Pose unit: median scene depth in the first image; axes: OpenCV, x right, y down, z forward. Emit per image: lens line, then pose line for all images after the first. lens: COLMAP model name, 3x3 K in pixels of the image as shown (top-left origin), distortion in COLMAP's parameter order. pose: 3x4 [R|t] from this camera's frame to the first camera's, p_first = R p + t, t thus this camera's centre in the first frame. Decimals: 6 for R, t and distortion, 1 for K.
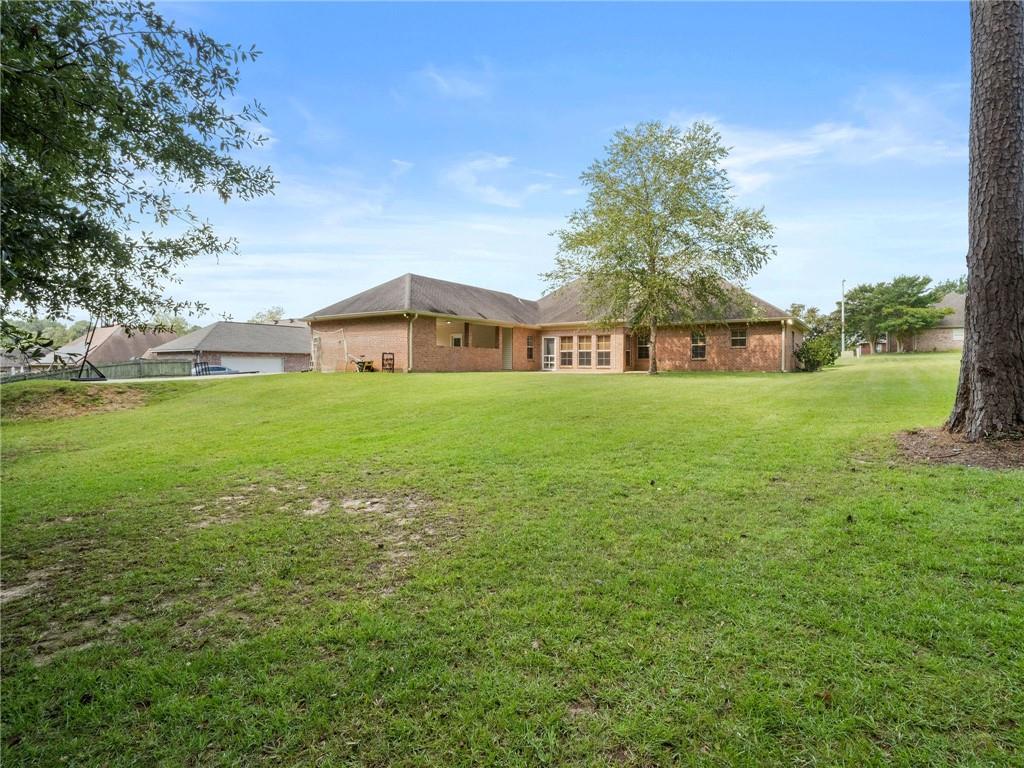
lens RADIAL K [[492.3, 0, 512.0], [0, 492.3, 384.0], [0, 0, 1]] dist [0.000256, 0.000009]
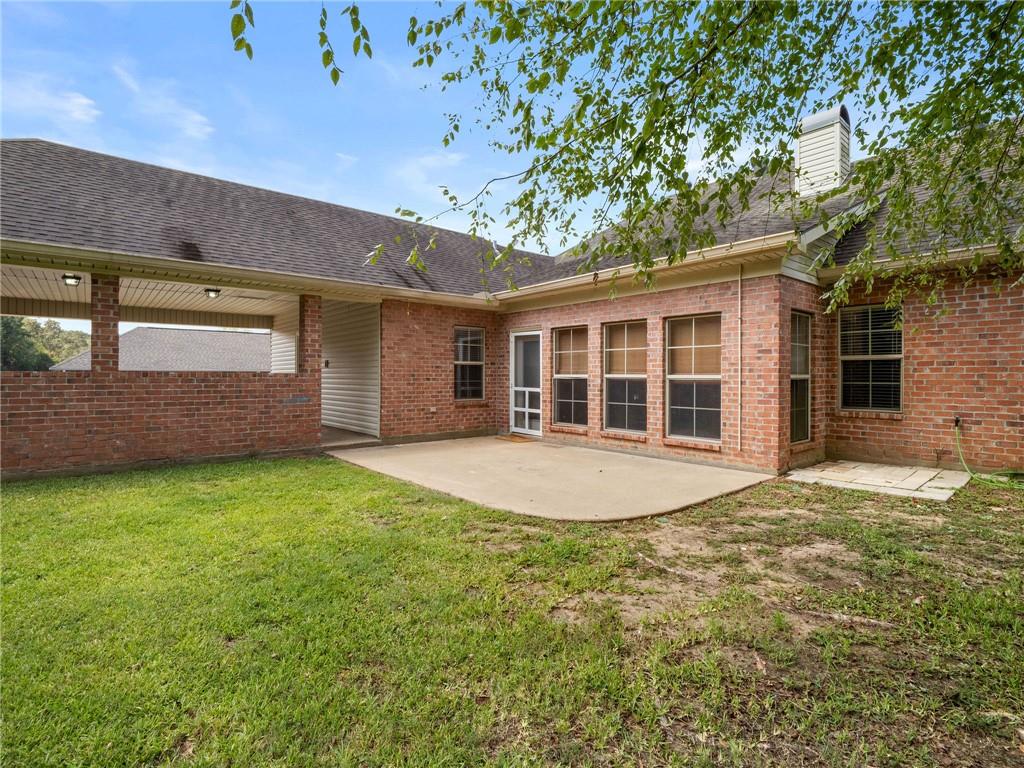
lens RADIAL K [[492.3, 0, 512.0], [0, 492.3, 384.0], [0, 0, 1]] dist [0.000256, 0.000009]
pose [[0.964187, 0.007872, -0.265105, 0.158317], [-0.014227, 0.999655, -0.022060, -0.055652], [0.264840, 0.025042, 0.963967, 0.707238]]
